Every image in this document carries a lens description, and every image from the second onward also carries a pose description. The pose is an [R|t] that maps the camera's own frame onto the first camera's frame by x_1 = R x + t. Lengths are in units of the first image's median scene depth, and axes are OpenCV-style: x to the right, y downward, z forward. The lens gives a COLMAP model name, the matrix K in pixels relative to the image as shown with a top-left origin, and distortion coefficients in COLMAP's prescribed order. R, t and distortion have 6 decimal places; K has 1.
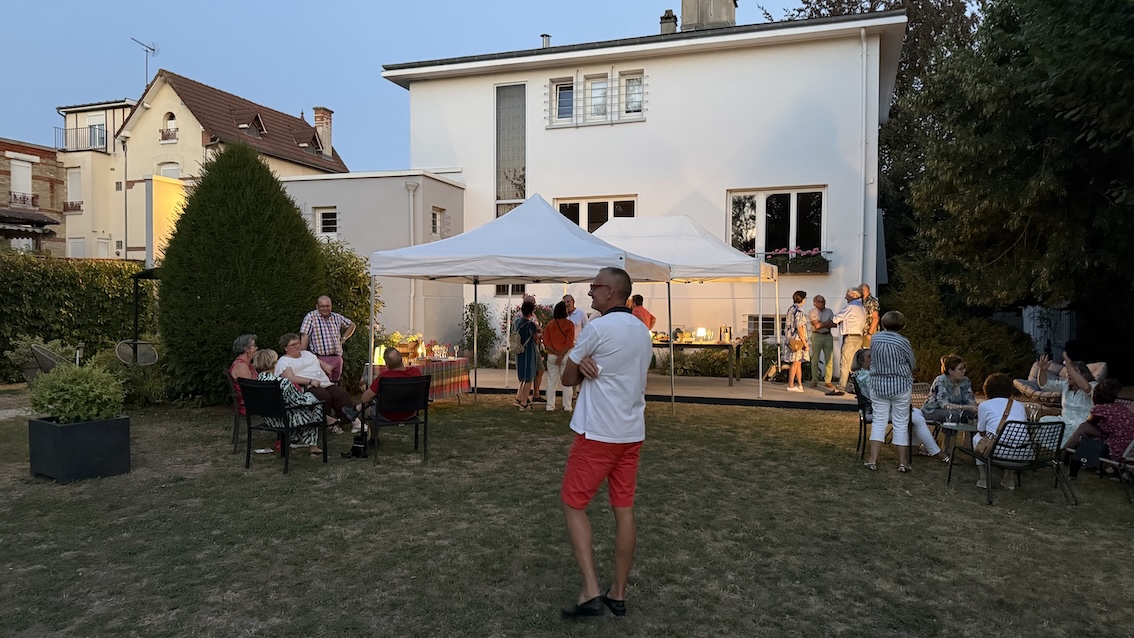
lens RADIAL K [[812.5, 0, 559.3], [0, 812.5, 323.8], [0, 0, 1]] dist [0.058151, -0.079549]
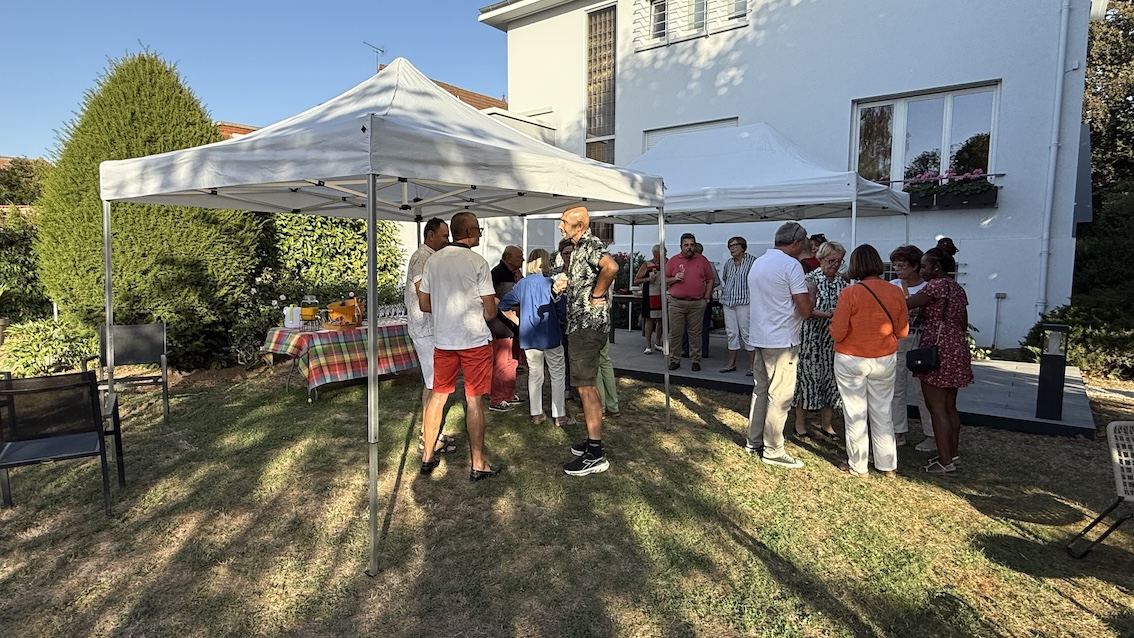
lens RADIAL K [[616.5, 0, 561.5], [0, 616.5, 317.9], [0, 0, 1]] dist [-0.000949, 0.001086]
pose [[0.947951, 0.025695, -0.317379, 0.183951], [-0.001770, 0.997149, 0.075443, -0.003727], [0.318413, -0.070954, 0.945293, 0.467037]]
